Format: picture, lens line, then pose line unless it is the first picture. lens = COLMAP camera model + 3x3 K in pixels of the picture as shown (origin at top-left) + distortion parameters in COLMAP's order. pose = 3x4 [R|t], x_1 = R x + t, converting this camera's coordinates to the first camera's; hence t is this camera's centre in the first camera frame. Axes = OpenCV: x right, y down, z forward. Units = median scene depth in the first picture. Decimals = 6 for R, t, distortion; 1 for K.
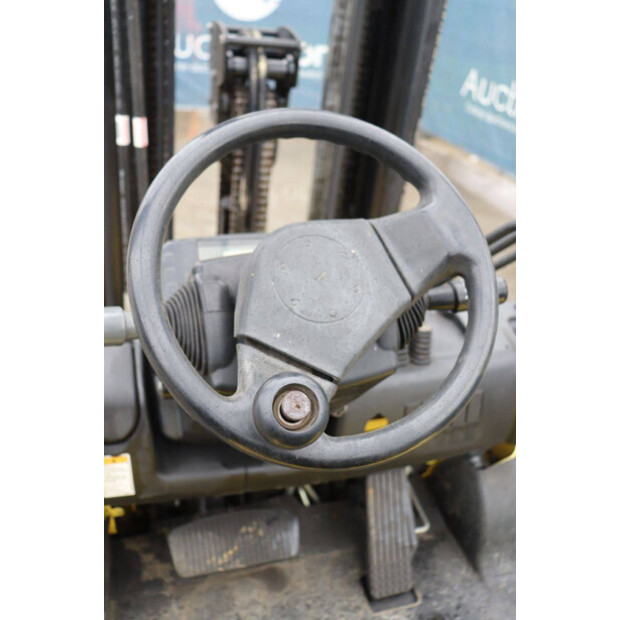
lens RADIAL K [[610.3, 0, 310.0], [0, 610.3, 310.0], [0, 0, 1]] dist [-0.131354, 0.201457]
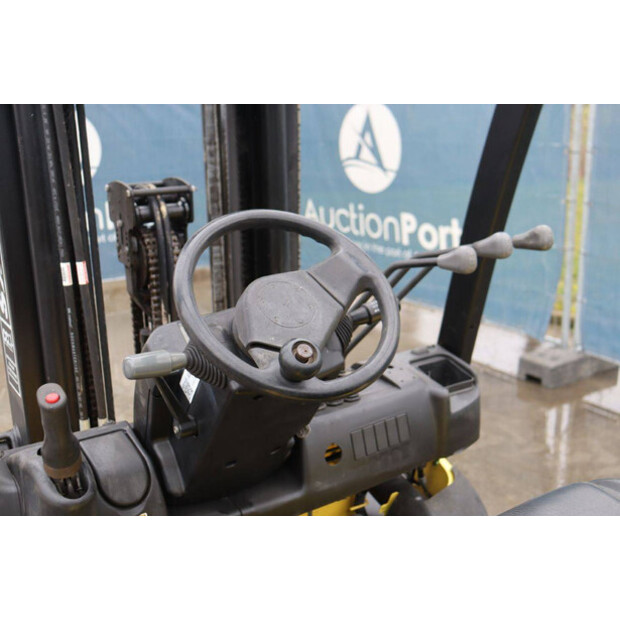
lens RADIAL K [[725.8, 0, 310.0], [0, 725.8, 310.0], [0, 0, 1]] dist [-0.029906, 0.006838]
pose [[0.953389, -0.200352, 0.225630, -0.196086], [0.251767, 0.940344, -0.228838, 0.226320], [-0.166322, 0.274978, 0.946955, -0.440776]]
